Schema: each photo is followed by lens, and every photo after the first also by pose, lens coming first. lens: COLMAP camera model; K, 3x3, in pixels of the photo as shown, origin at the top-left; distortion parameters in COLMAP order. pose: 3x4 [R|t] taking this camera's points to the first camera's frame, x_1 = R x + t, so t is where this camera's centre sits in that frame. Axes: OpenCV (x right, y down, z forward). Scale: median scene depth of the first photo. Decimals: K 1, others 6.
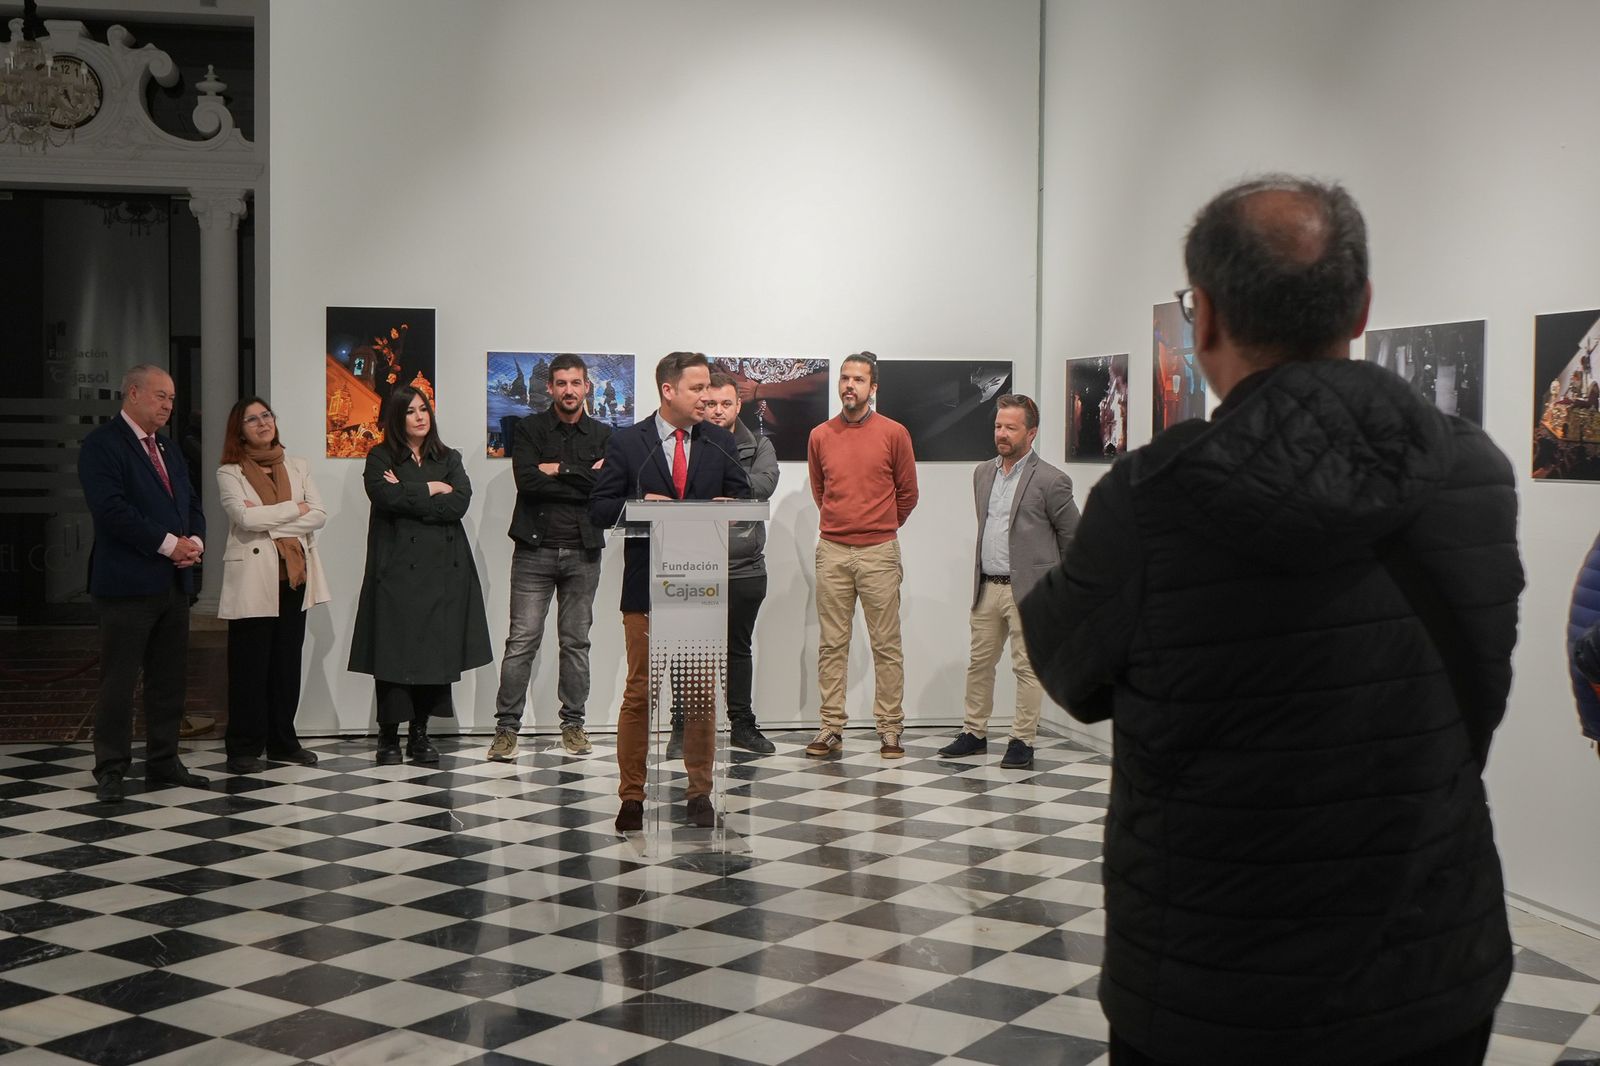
lens RADIAL K [[1911.6, 0, 796.1], [0, 1911.6, 527.6], [0, 0, 1]] dist [-0.018235, 0.000000]
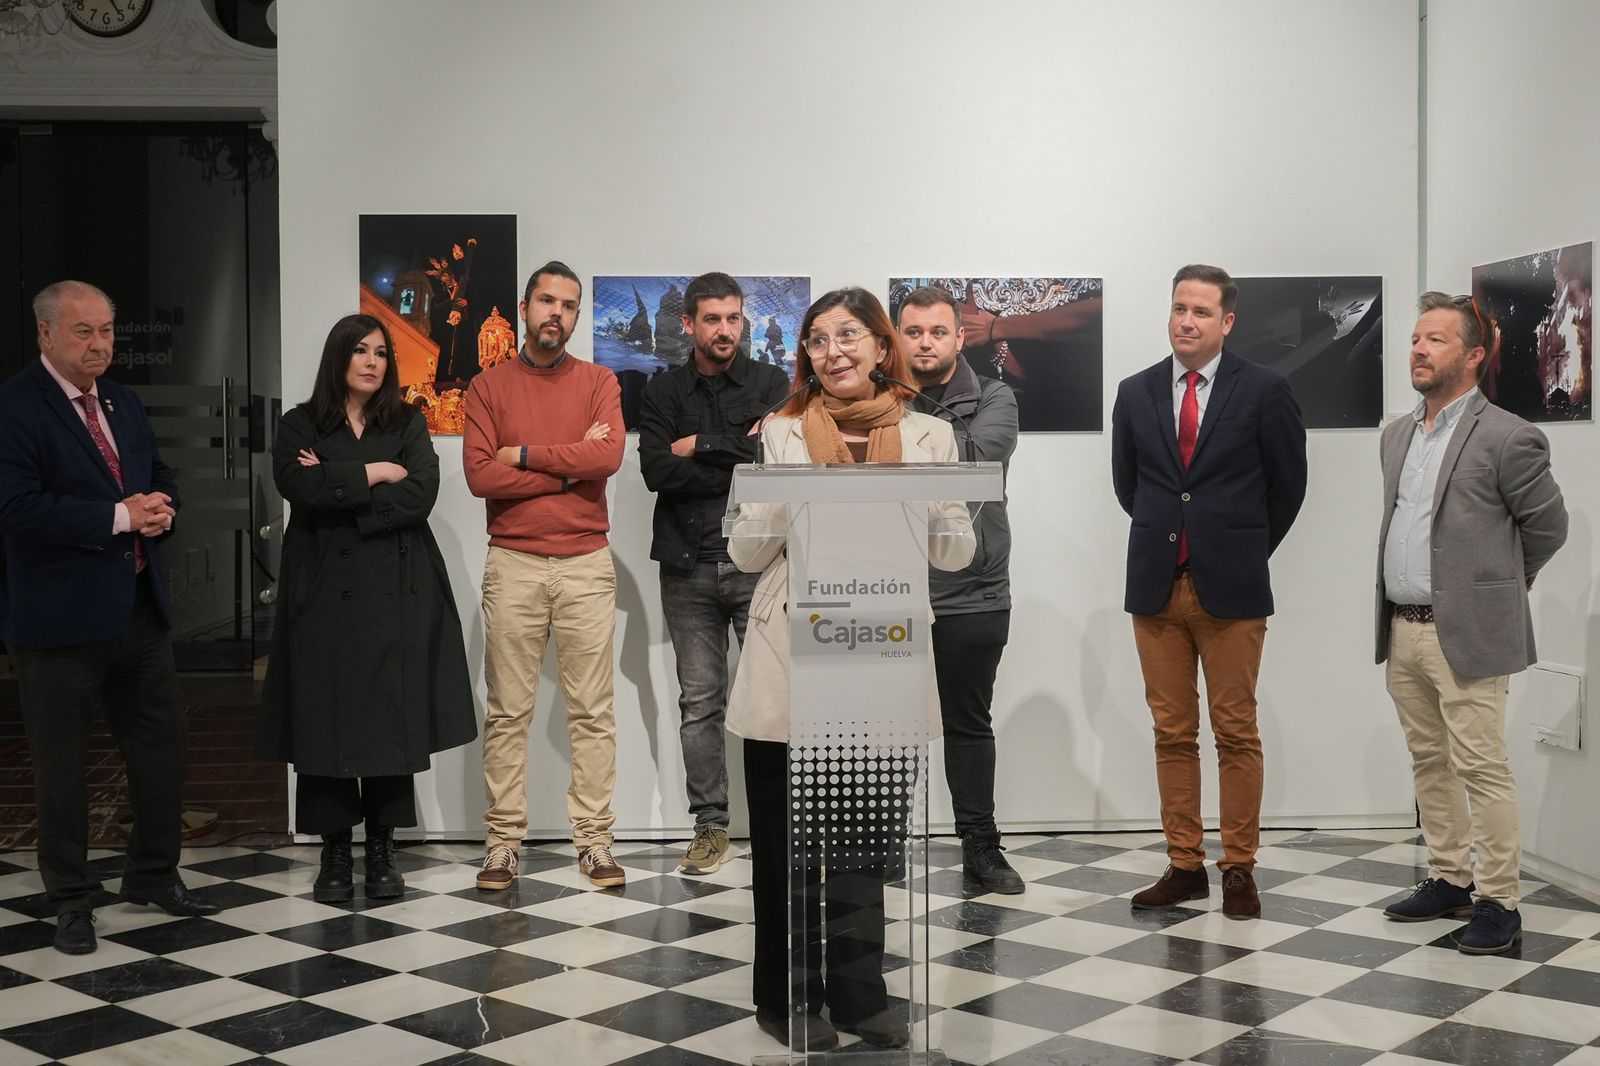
lens RADIAL K [[1911.6, 0, 805.3], [0, 1911.6, 533.7], [0, 0, 1]] dist [-0.018235, 0.000000]
pose [[0.991240, -0.011007, -0.131616, 0.001474], [0.009448, 0.999878, -0.012461, 0.008686], [0.131737, 0.011108, 0.991222, 0.341452]]
